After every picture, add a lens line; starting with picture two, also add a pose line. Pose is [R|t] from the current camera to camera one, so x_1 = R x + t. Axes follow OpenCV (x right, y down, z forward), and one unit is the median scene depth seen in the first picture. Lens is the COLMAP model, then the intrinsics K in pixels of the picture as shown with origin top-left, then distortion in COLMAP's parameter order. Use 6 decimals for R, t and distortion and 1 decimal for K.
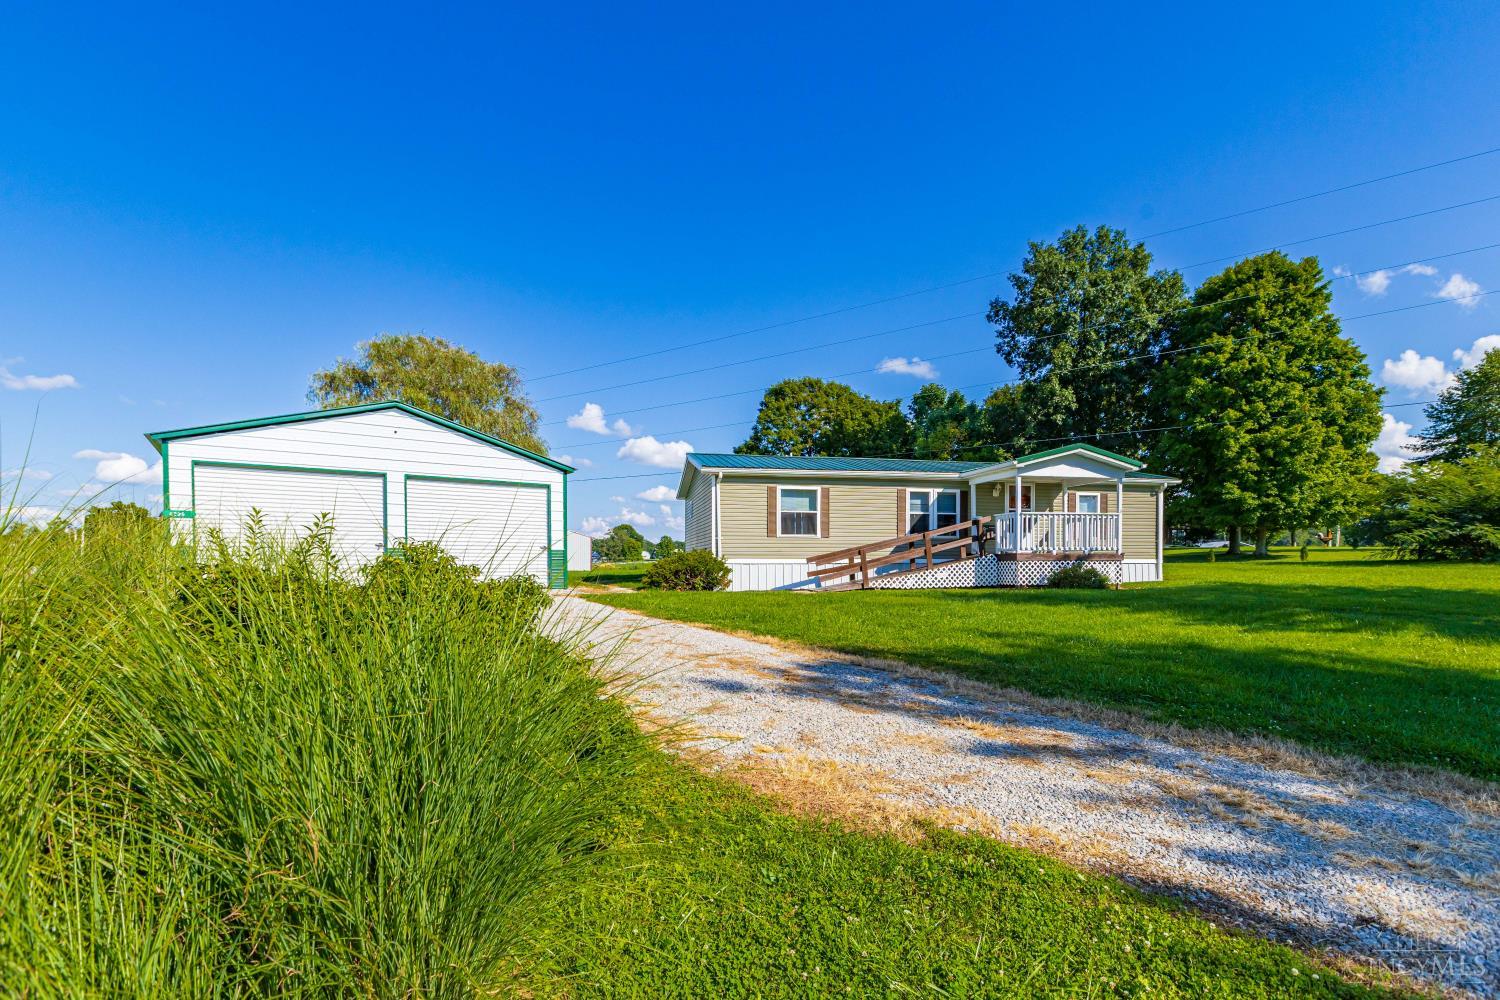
lens RADIAL K [[688.7, 0, 747.8], [0, 688.7, 584.5], [0, 0, 1]] dist [0.001084, 0.000418]
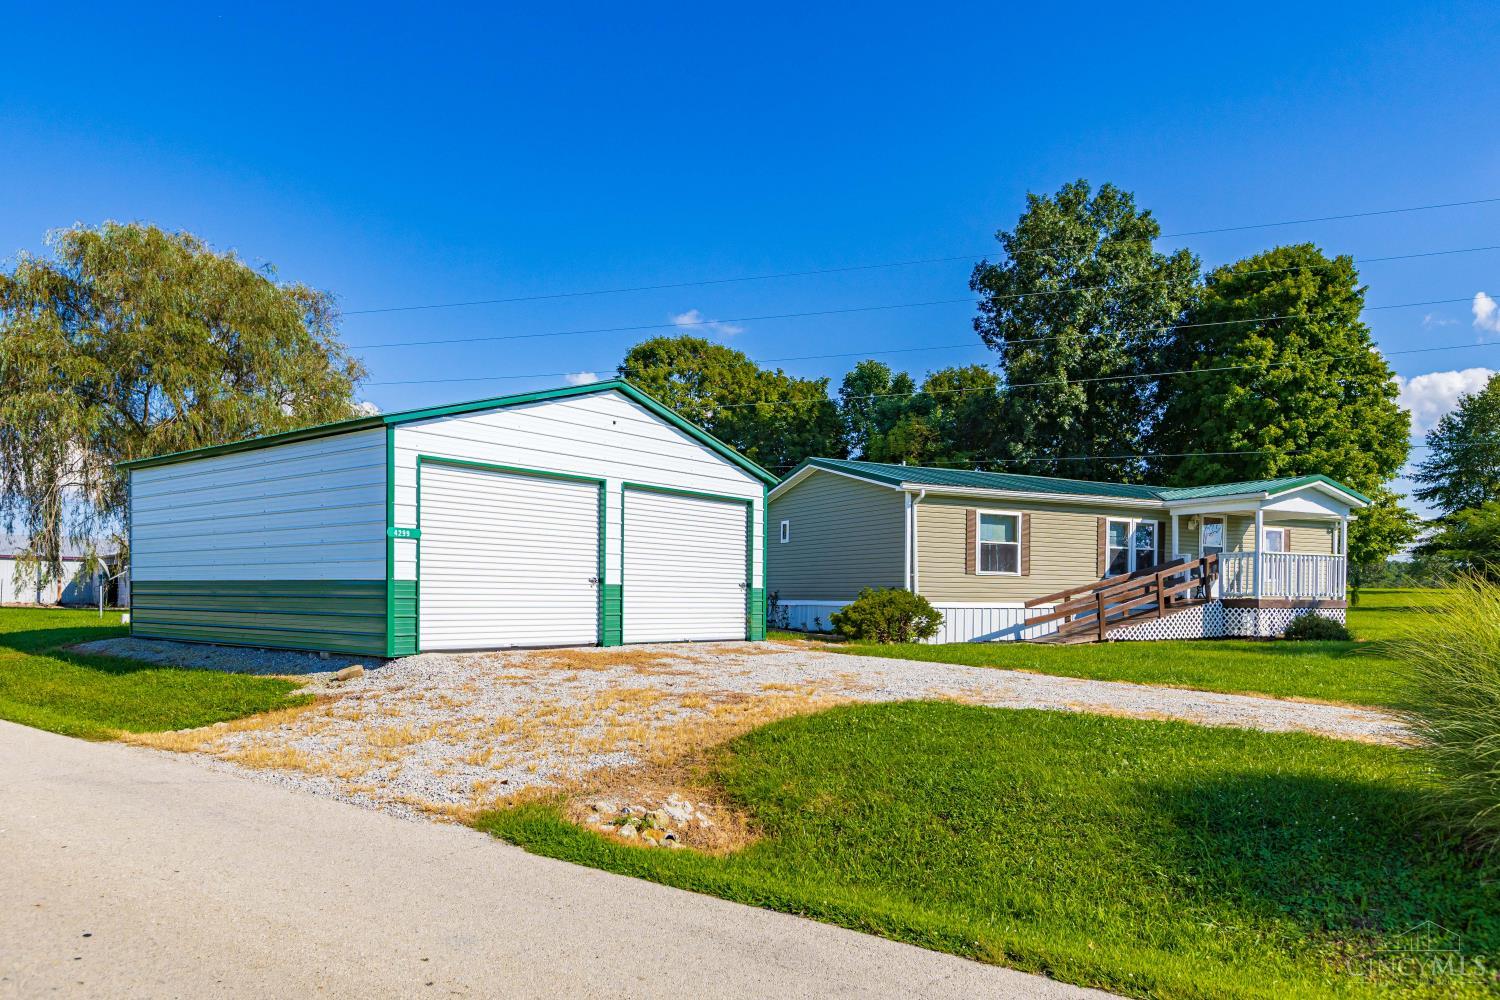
lens RADIAL K [[1017.0, 0, 752.6], [0, 1017.0, 615.3], [0, 0, 1]] dist [0.000674, 0.002695]
pose [[0.961549, 0.005755, 0.274573, -0.251192], [-0.001710, 0.999887, -0.014967, -0.002437], [-0.274628, 0.013922, 0.961450, -0.018525]]
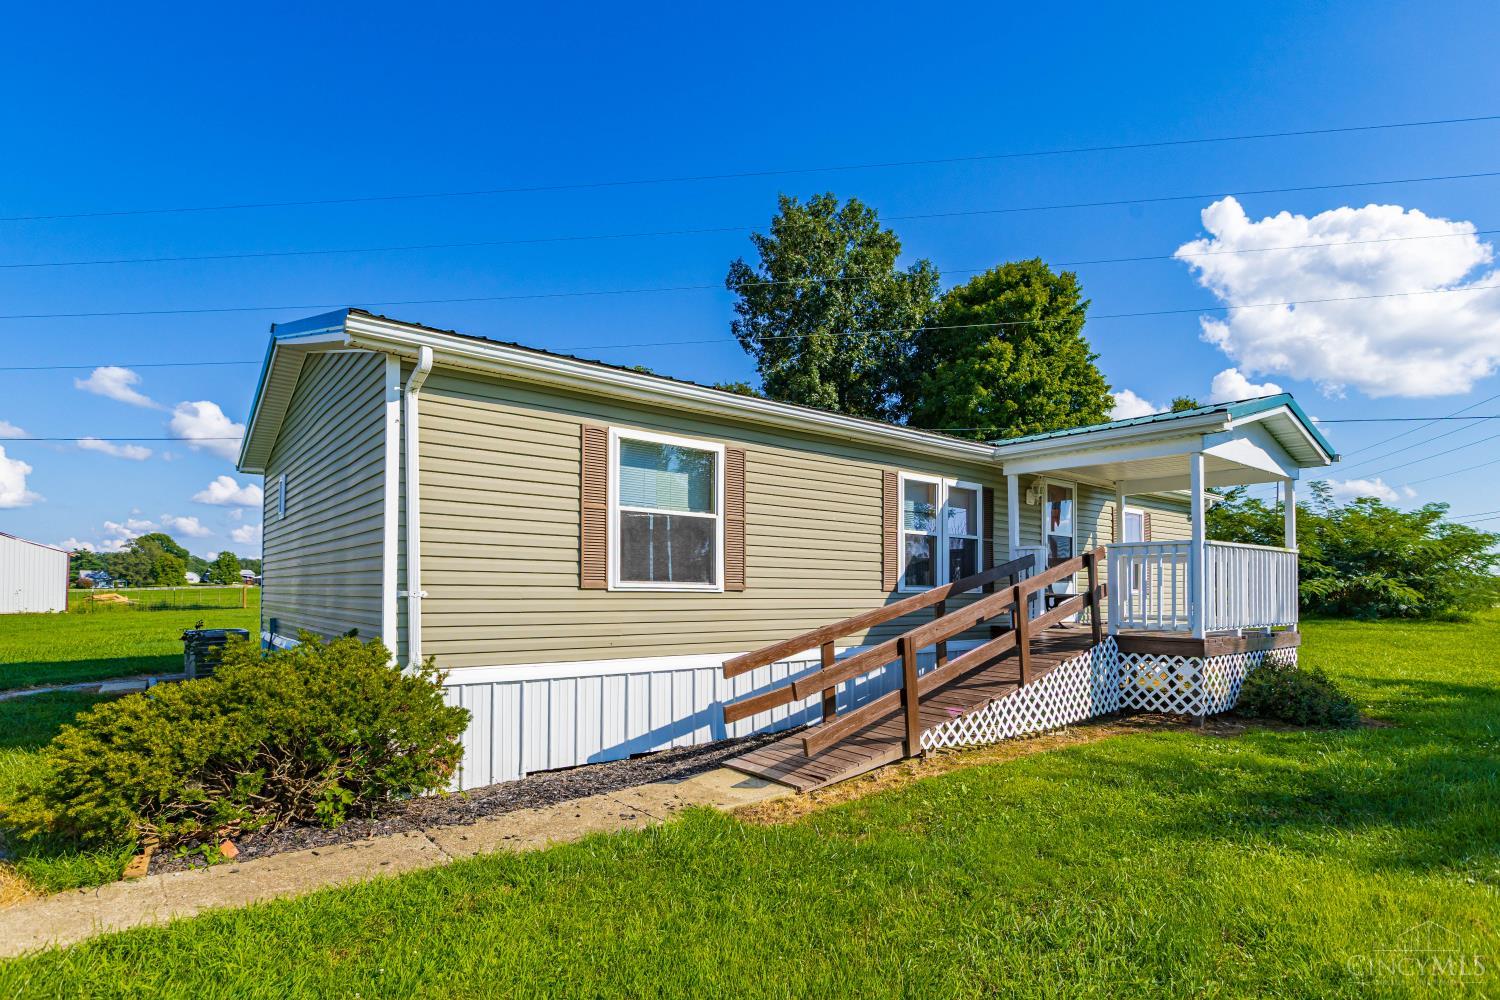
lens RADIAL K [[759.7, 0, 749.8], [0, 759.7, 592.4], [0, 0, 1]] dist [-0.004349, -0.000359]
pose [[0.884503, 0.002878, 0.466525, -0.030130], [0.009259, 0.999676, -0.023720, -0.028572], [-0.466442, 0.025300, 0.884190, 0.322734]]
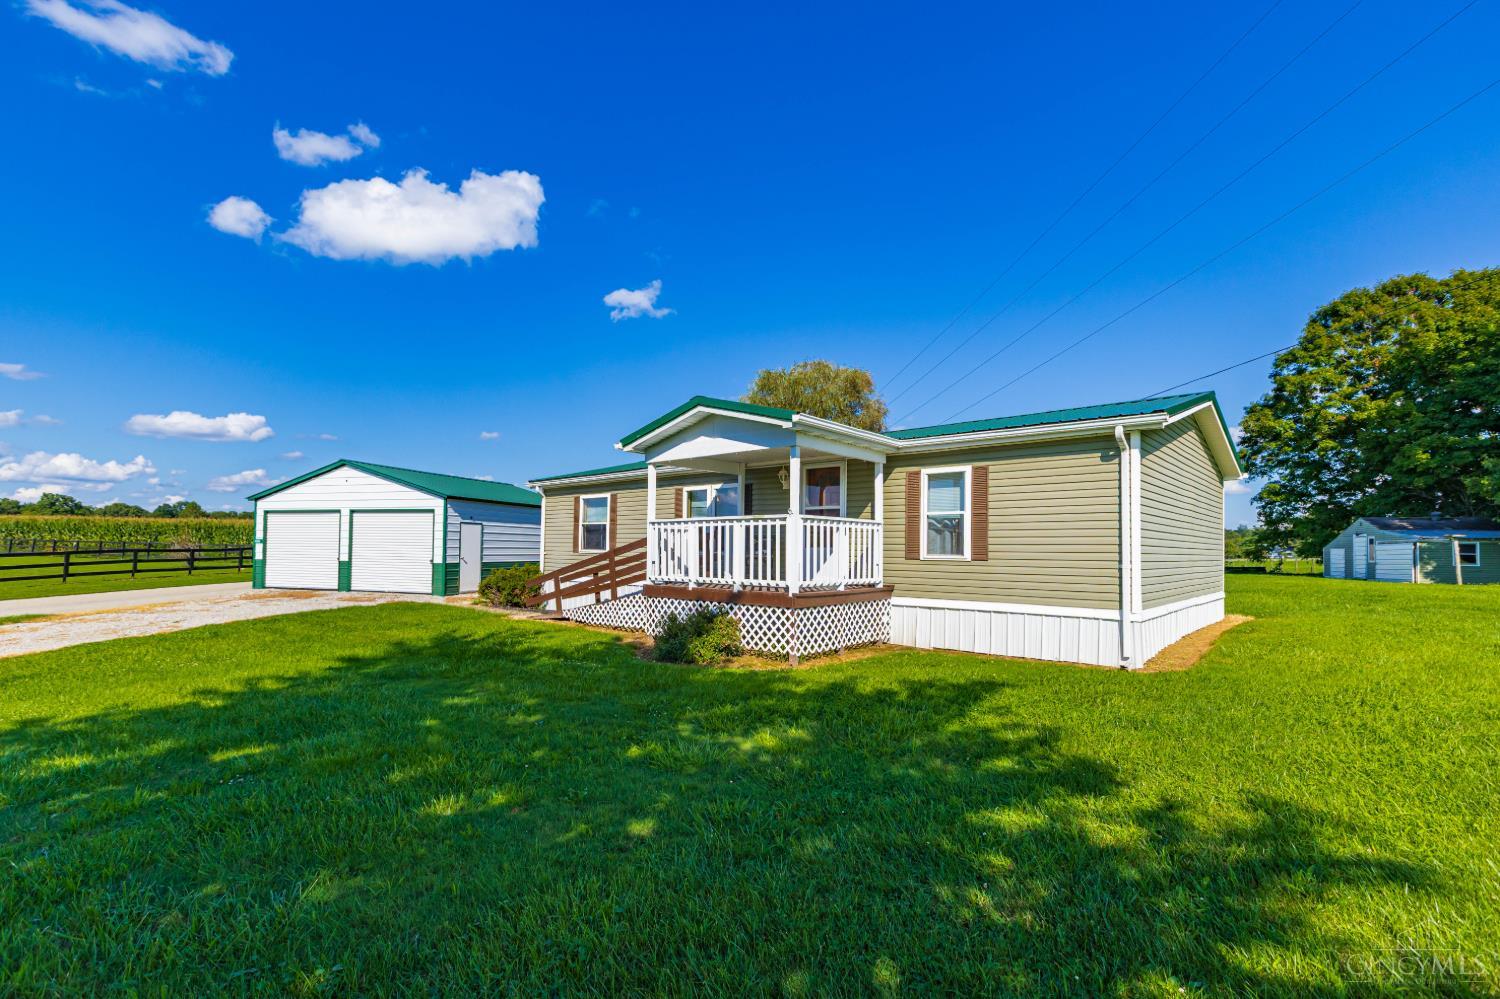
lens RADIAL K [[676.1, 0, 753.0], [0, 676.1, 541.9], [0, 0, 1]] dist [0.002718, 0.000704]
pose [[0.603147, -0.001828, -0.797628, 0.428949], [-0.036986, 0.998858, -0.030257, -0.031071], [0.796772, 0.047750, 0.602391, 0.314865]]
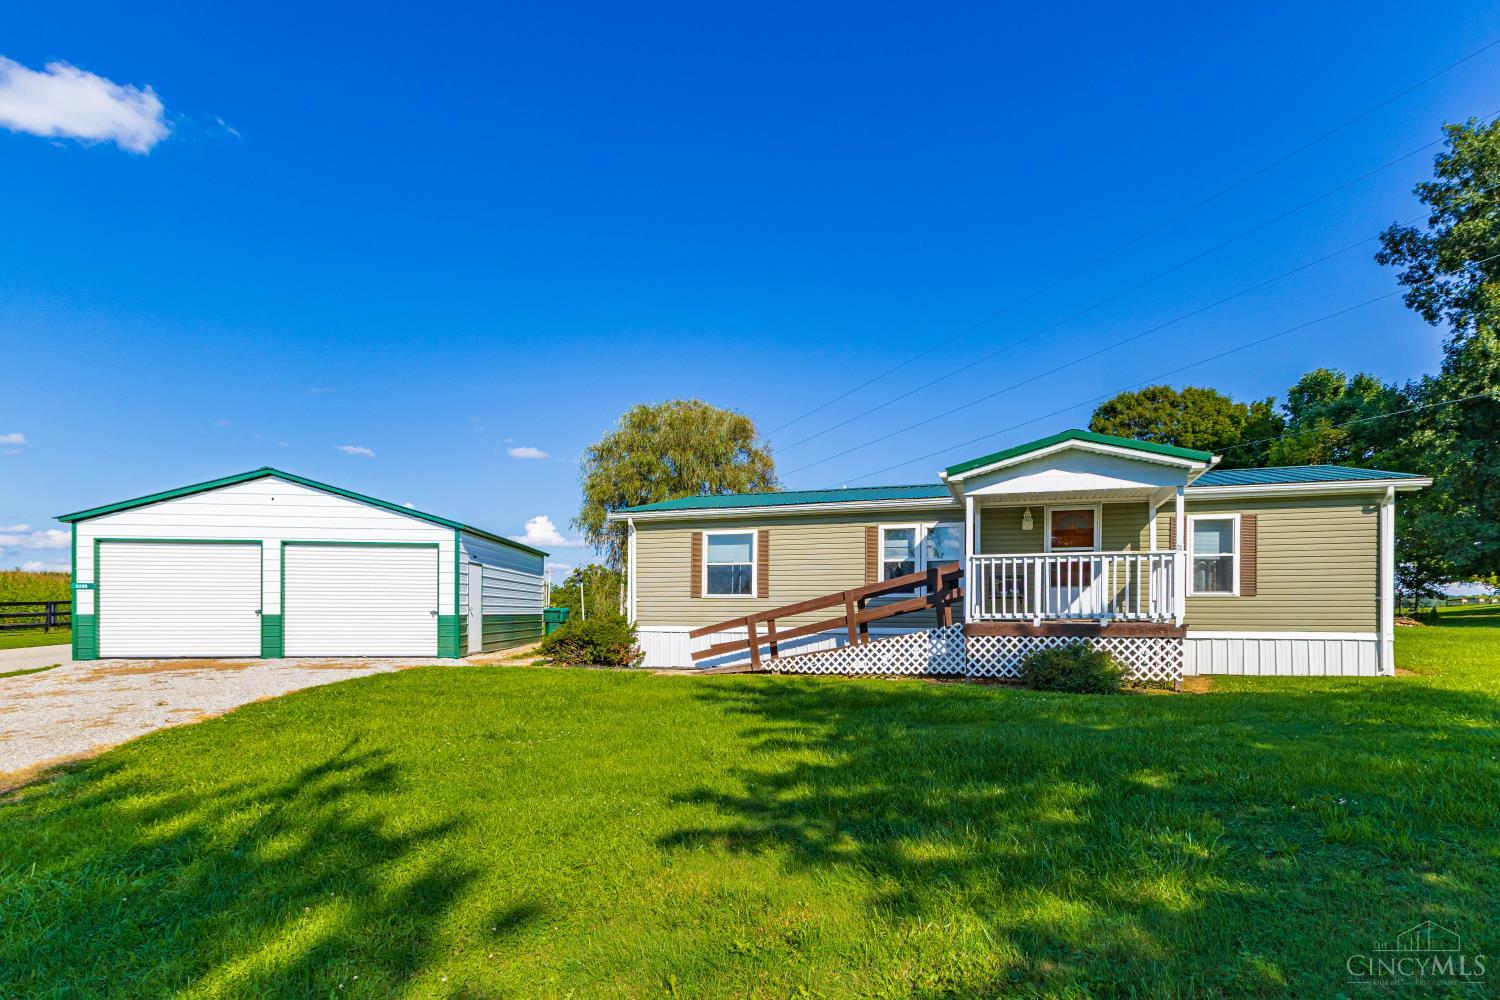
lens RADIAL K [[717.1, 0, 818.8], [0, 717.1, 622.8], [0, 0, 1]] dist [0.000657, -0.000197]
pose [[0.882806, 0.009281, -0.469646, 0.258562], [-0.017743, 0.999750, -0.013595, -0.015676], [0.469403, 0.020335, 0.882750, 0.172648]]
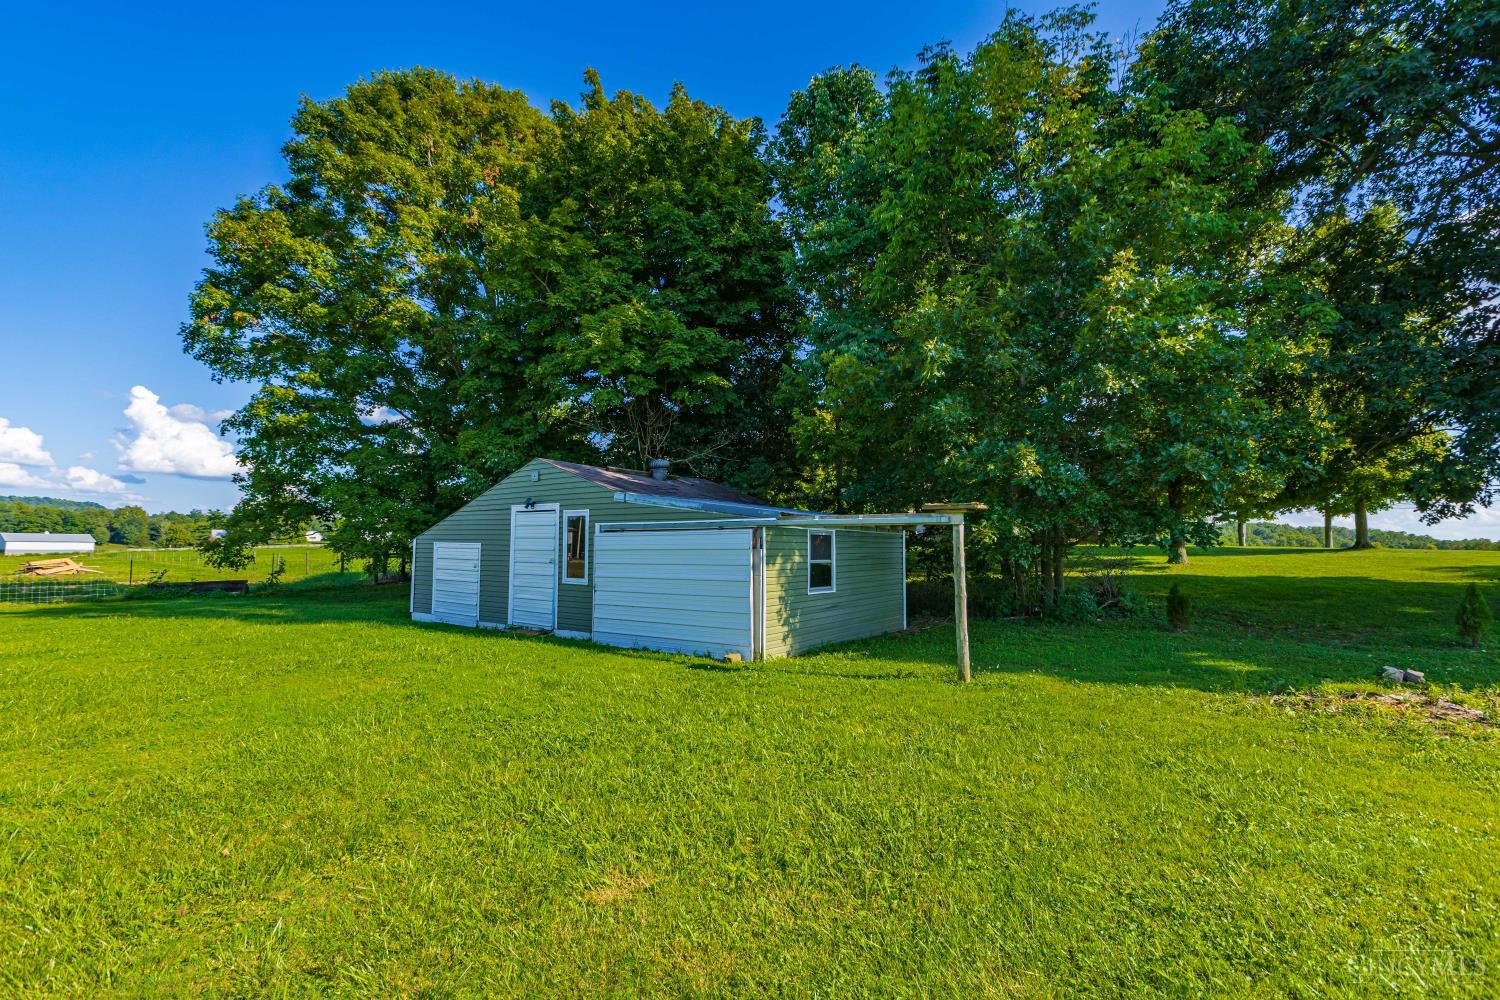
lens RADIAL K [[676.1, 0, 750.0], [0, 676.1, 500.0], [0, 0, 1]] dist [0.001591, 0.000065]
pose [[0.925189, 0.032445, 0.378118, 0.163829], [0.004689, 0.995285, -0.096875, -0.069188], [-0.379479, 0.091401, 0.920675, 1.174910]]
